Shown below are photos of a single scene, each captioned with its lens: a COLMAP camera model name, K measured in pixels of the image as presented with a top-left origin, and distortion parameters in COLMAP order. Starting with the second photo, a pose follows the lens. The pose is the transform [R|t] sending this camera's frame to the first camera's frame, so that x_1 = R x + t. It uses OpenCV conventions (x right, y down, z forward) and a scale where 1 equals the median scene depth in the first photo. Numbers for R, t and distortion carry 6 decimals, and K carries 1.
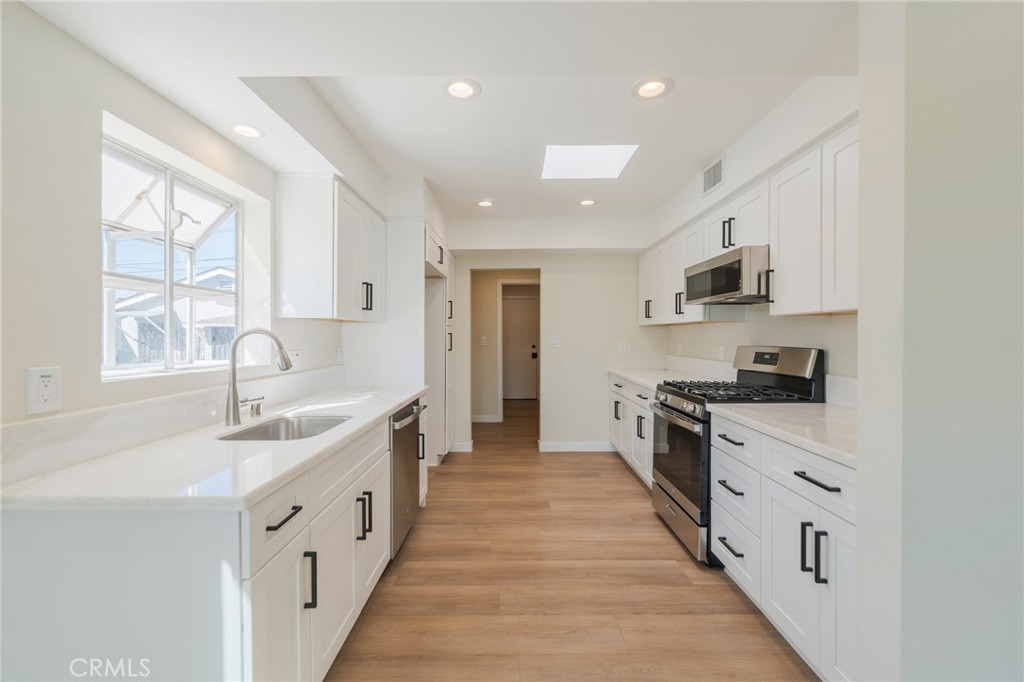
lens RADIAL K [[418.4, 0, 506.7], [0, 418.4, 345.6], [0, 0, 1]] dist [-0.003038, -0.000134]
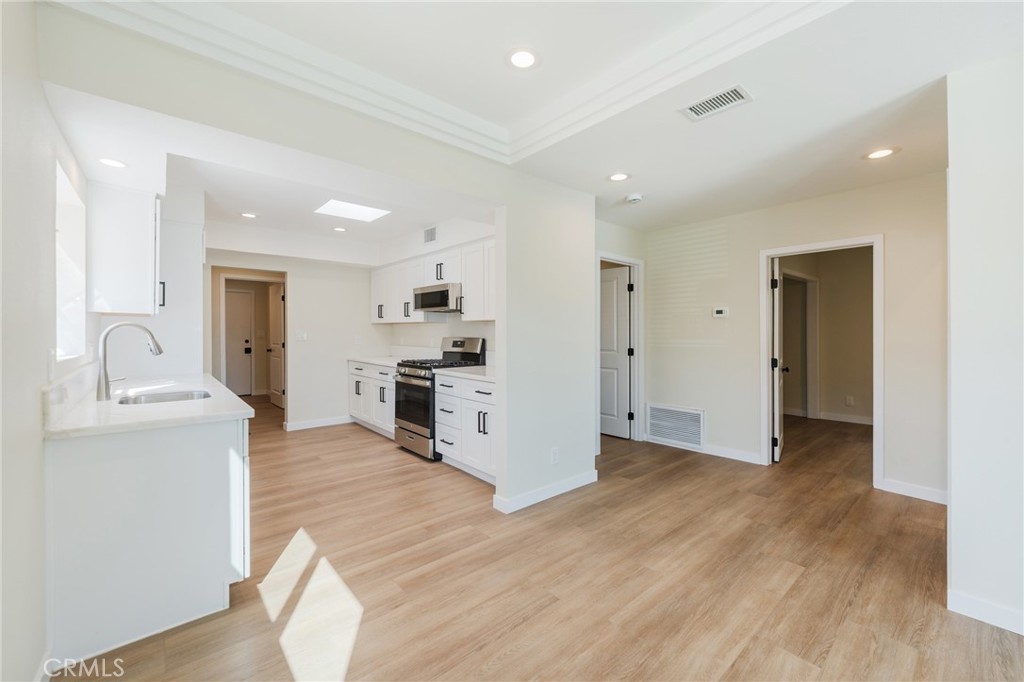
lens RADIAL K [[418.4, 0, 520.0], [0, 418.4, 339.9], [0, 0, 1]] dist [-0.003038, -0.000134]
pose [[0.739900, -0.006490, 0.672685, -0.372021], [0.009667, 0.999953, -0.000985, 0.016841], [-0.672647, 0.007232, 0.739928, -0.478784]]
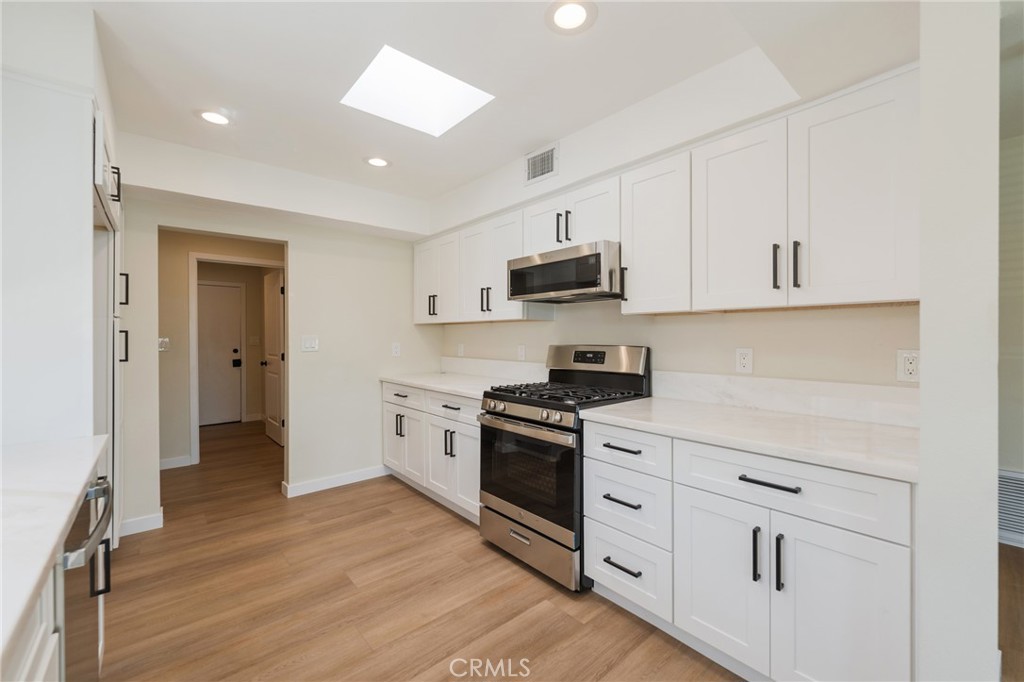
lens RADIAL K [[418.4, 0, 517.6], [0, 418.4, 340.4], [0, 0, 1]] dist [-0.003038, -0.000134]
pose [[0.745124, -0.004301, 0.666912, -0.175274], [0.015992, 0.999807, -0.011419, -0.000926], [-0.666734, 0.019174, 0.745049, 0.350393]]
